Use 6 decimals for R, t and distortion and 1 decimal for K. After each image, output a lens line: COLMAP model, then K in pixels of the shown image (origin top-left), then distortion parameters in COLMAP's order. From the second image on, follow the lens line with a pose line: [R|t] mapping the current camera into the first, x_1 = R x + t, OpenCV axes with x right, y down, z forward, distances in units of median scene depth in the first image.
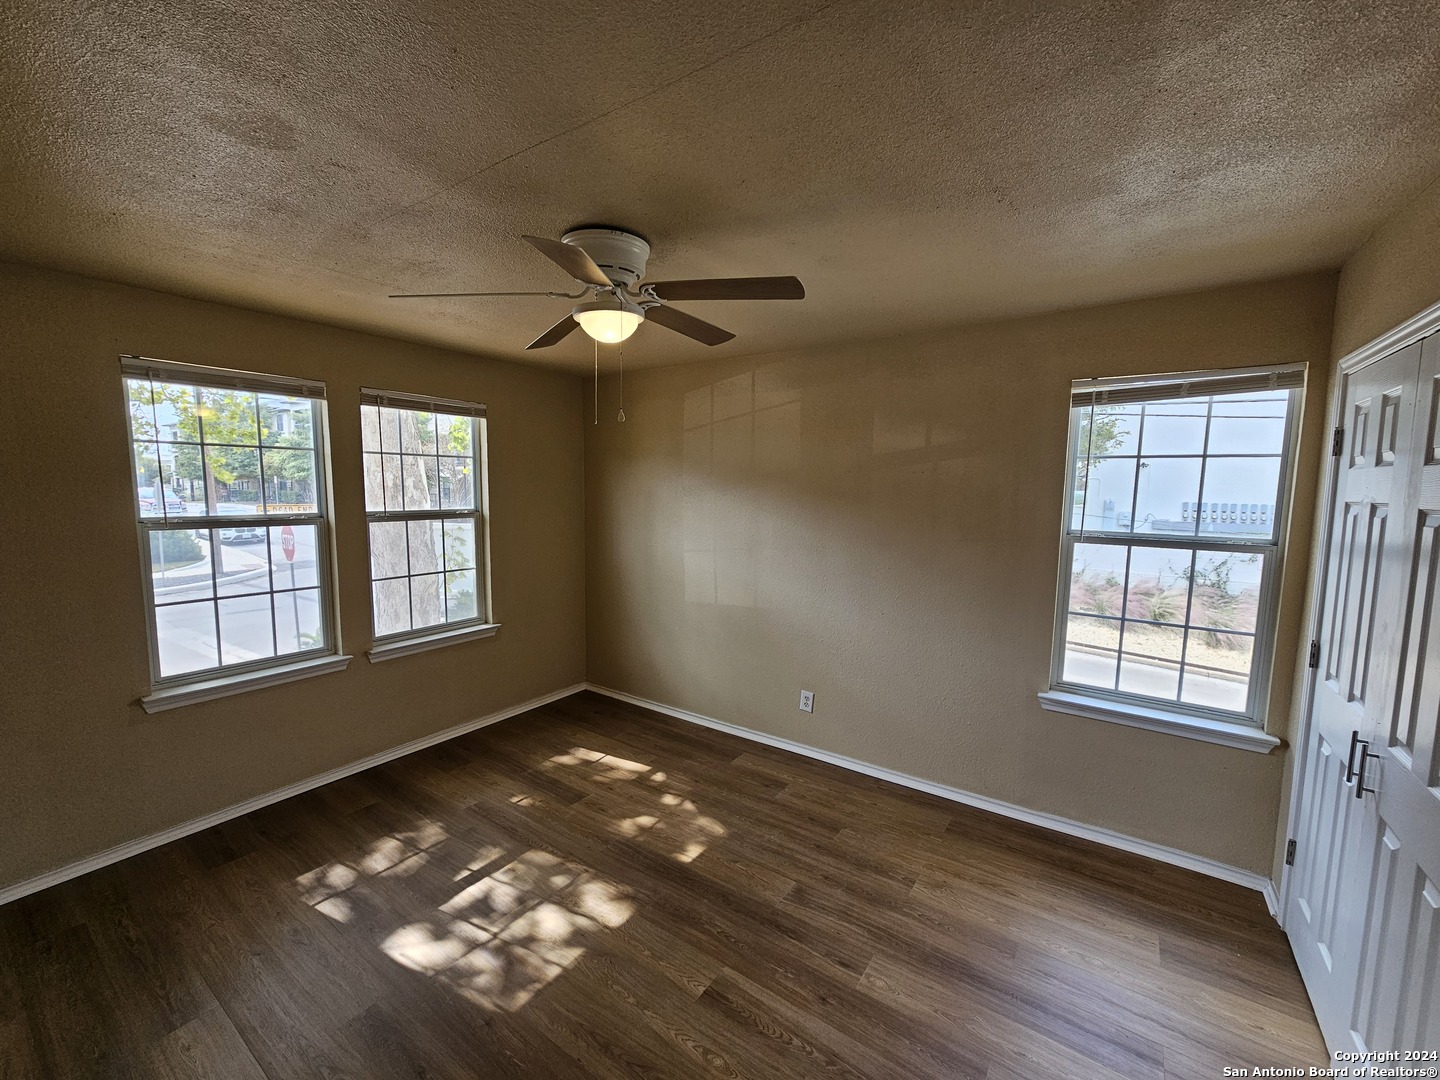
lens RADIAL K [[590.0, 0, 720.0], [0, 590.0, 540.0], [0, 0, 1]] dist [0.006314, -0.000221]
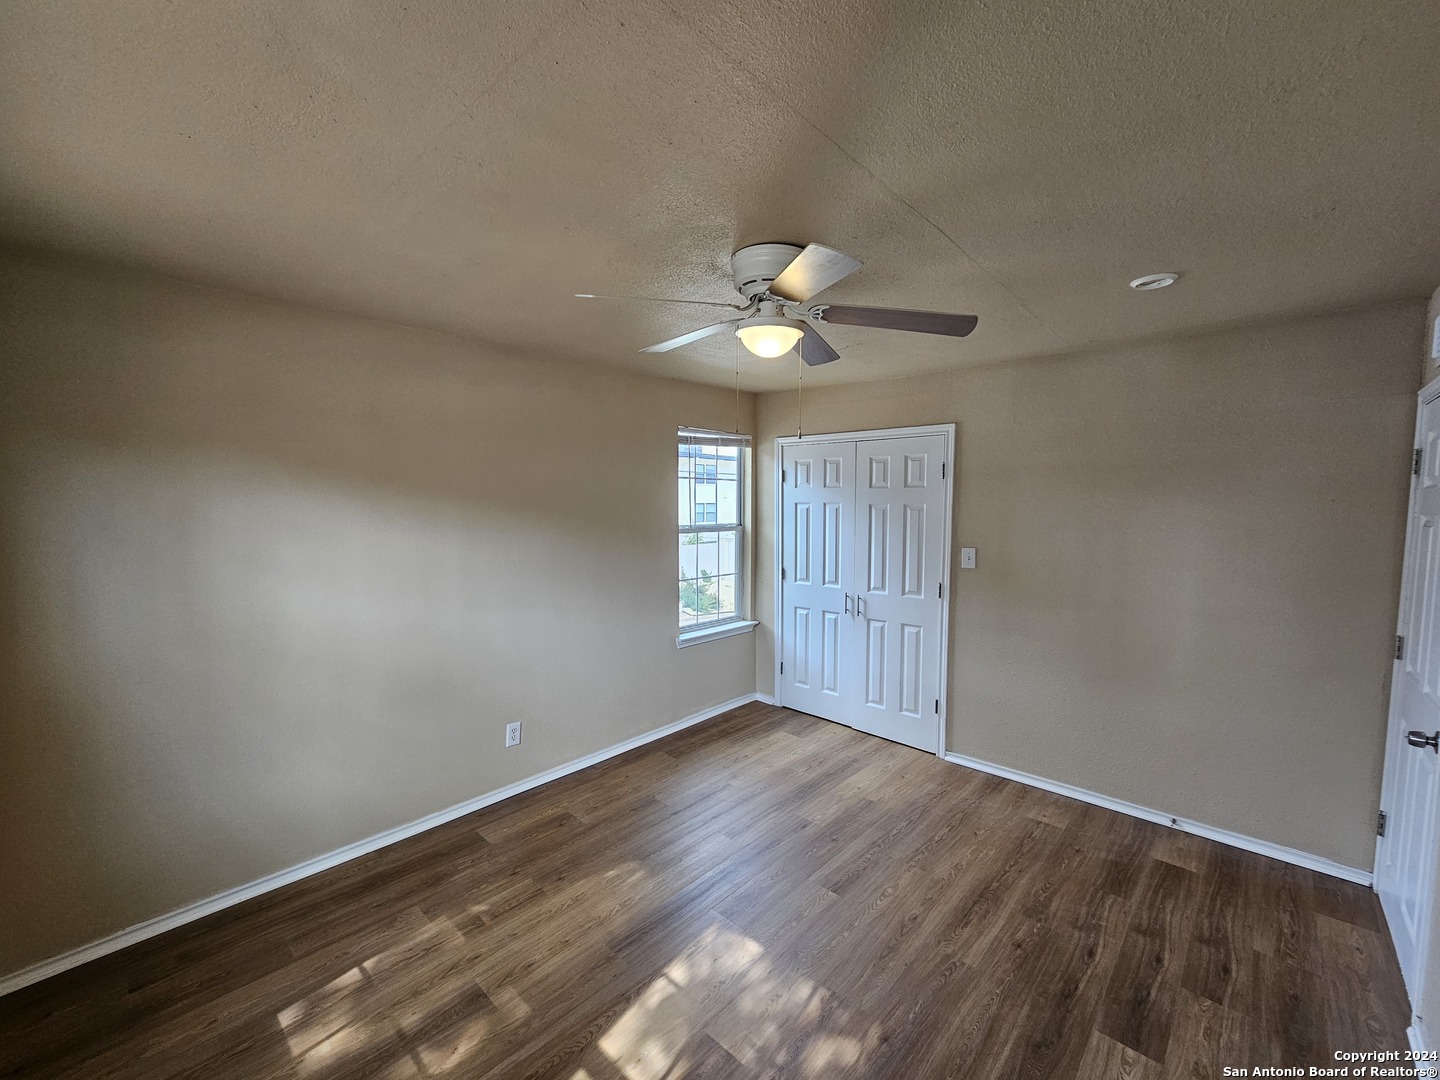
lens RADIAL K [[580.8, 0, 714.8], [0, 580.8, 544.6], [0, 0, 1]] dist [-0.002672, -0.001212]
pose [[0.149389, -0.086506, 0.984987, -0.896777], [0.095187, 0.992797, 0.072755, -0.071440], [-0.984186, 0.082889, 0.156547, 0.721883]]
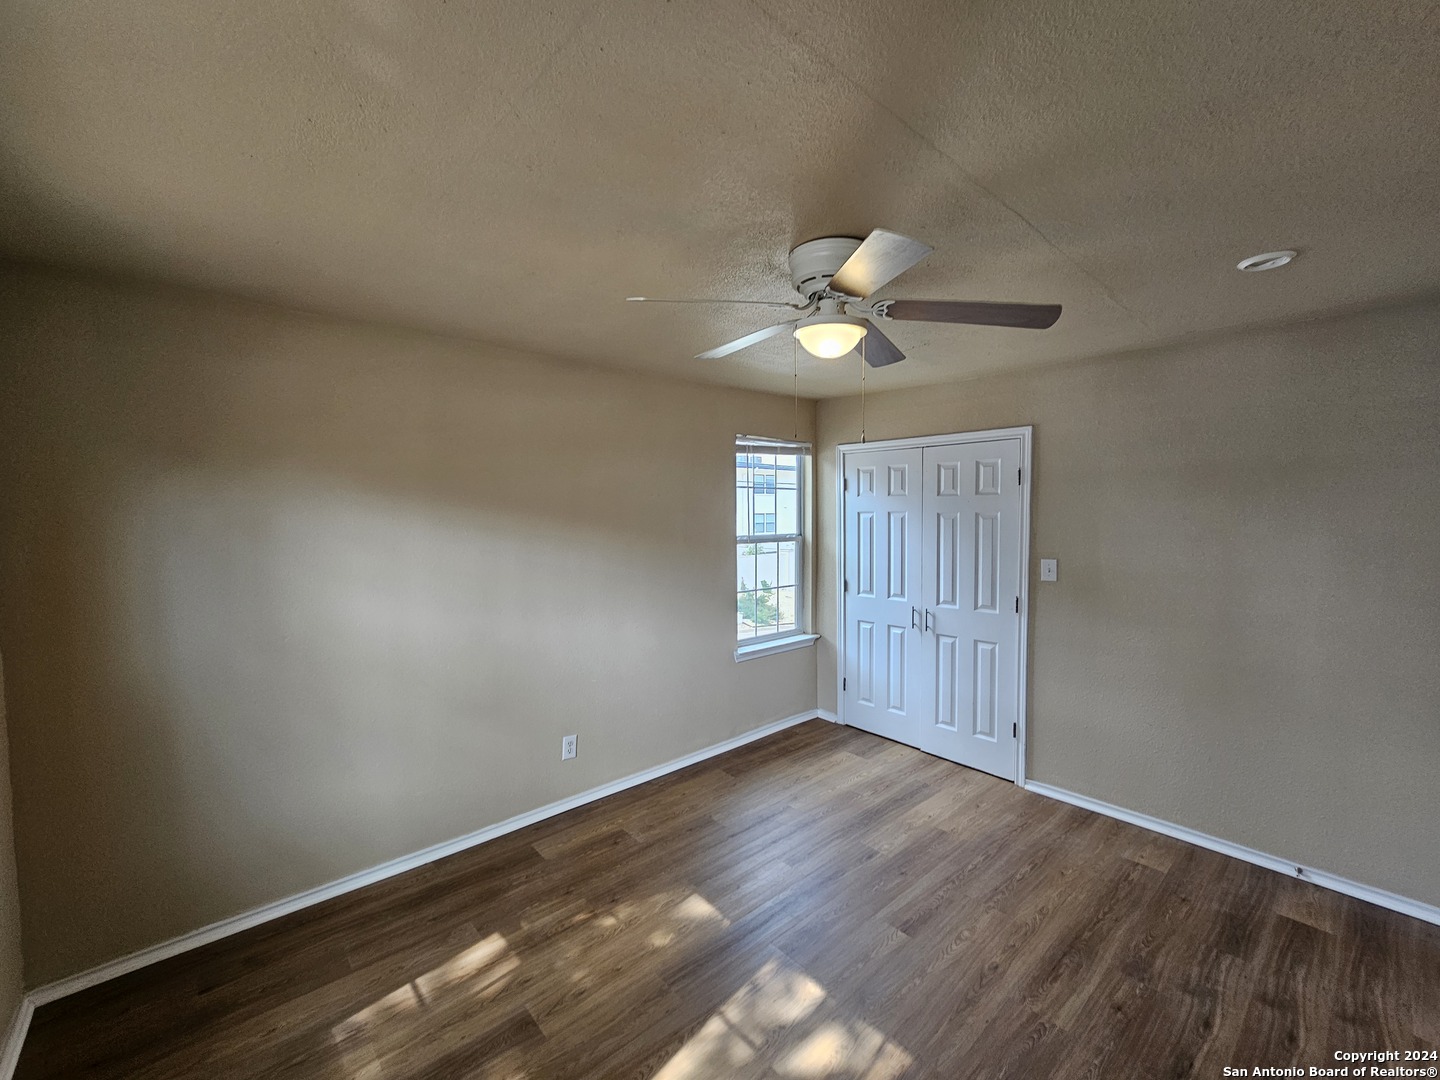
lens RADIAL K [[583.4, 0, 718.3], [0, 583.4, 540.0], [0, 0, 1]] dist [0.001309, -0.000190]
pose [[0.243673, -0.061382, 0.967913, -0.869152], [0.101487, 0.994130, 0.037495, -0.070040], [-0.964533, 0.089094, 0.248472, 0.723617]]
